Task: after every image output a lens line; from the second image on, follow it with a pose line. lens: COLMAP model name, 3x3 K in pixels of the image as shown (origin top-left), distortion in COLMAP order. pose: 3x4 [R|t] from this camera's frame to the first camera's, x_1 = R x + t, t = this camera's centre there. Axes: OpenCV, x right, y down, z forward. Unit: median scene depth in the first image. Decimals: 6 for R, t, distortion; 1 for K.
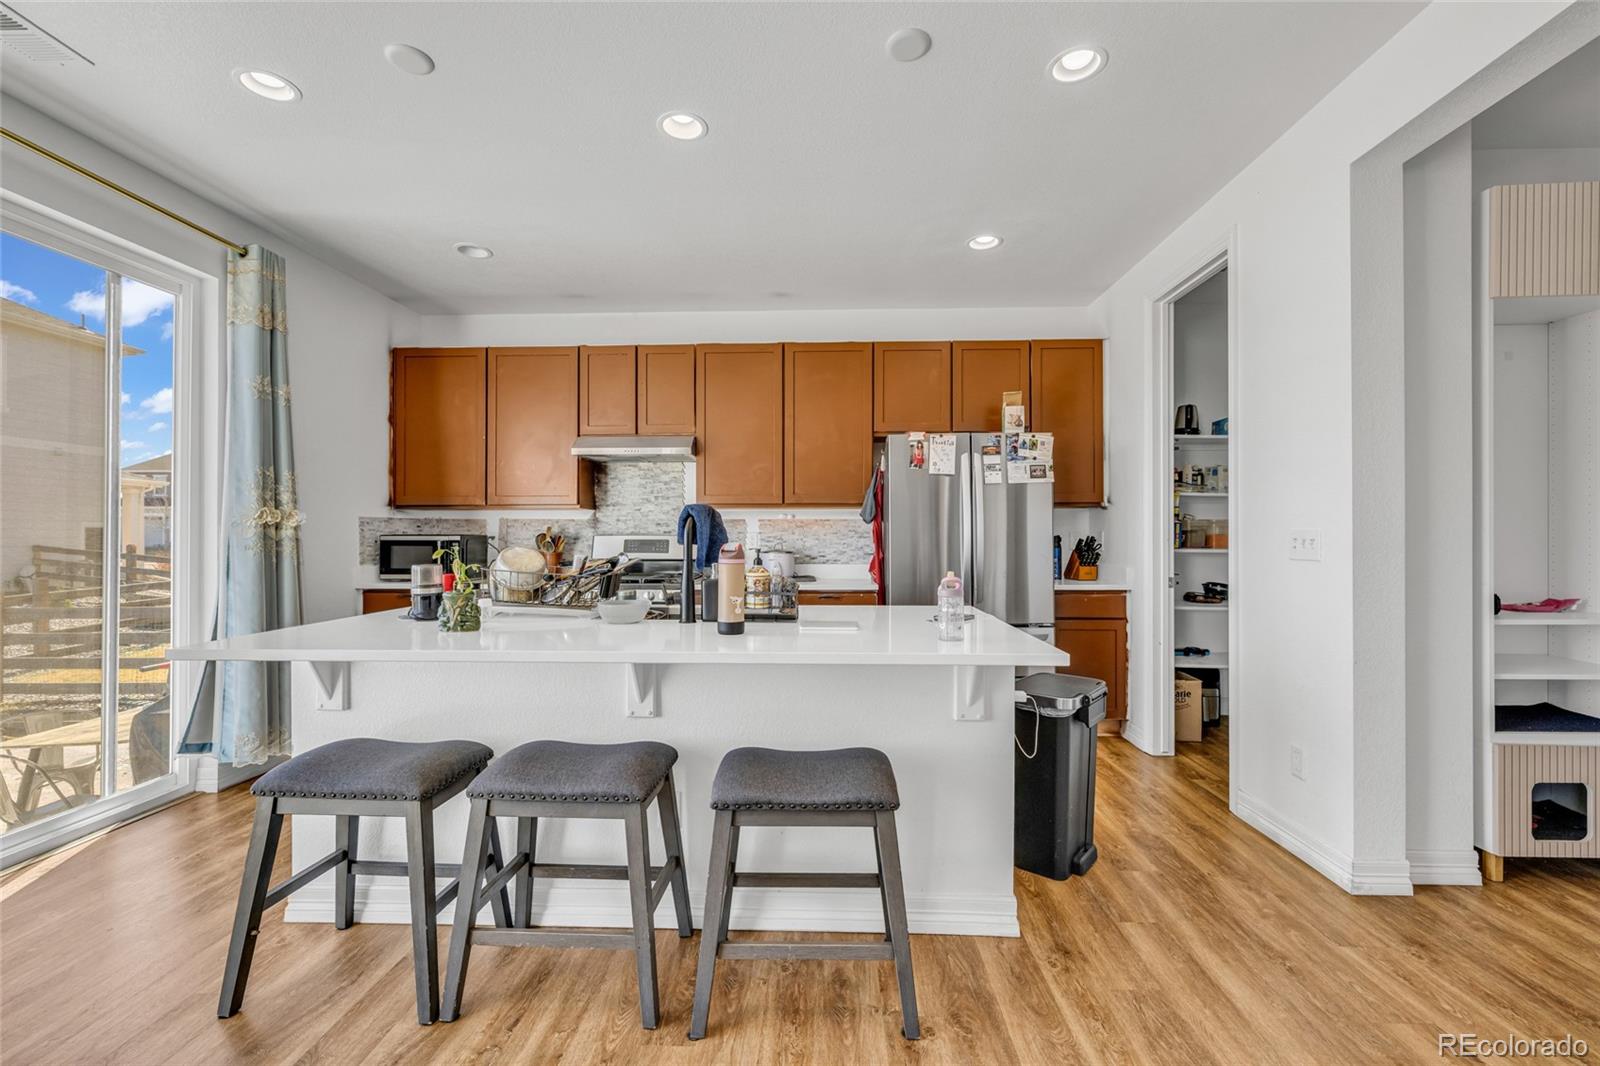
lens RADIAL K [[677.6, 0, 806.8], [0, 677.6, 535.5], [0, 0, 1]] dist [0.000127, 0.000258]
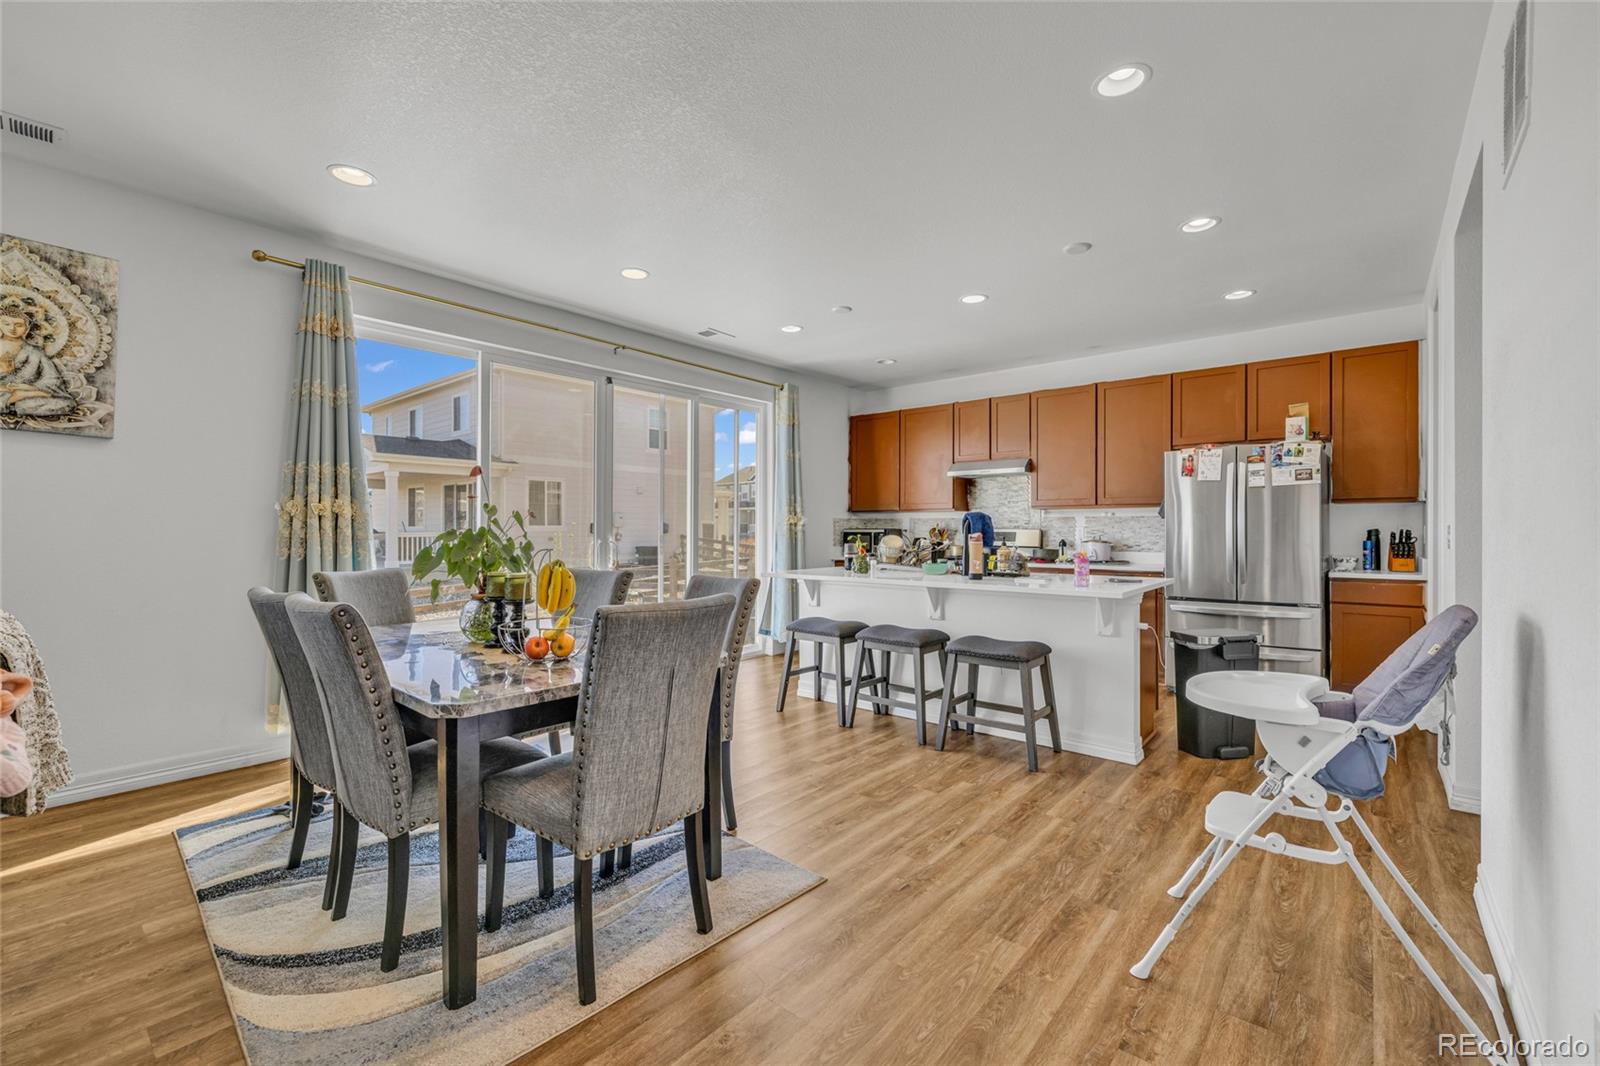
lens RADIAL K [[678.0, 0, 790.6], [0, 678.0, 515.4], [0, 0, 1]] dist [-0.001274, -0.000060]
pose [[0.779981, -0.013026, -0.625668, 0.433069], [0.001364, 0.999816, -0.019115, -0.002814], [0.625802, 0.014056, 0.779855, -0.536501]]
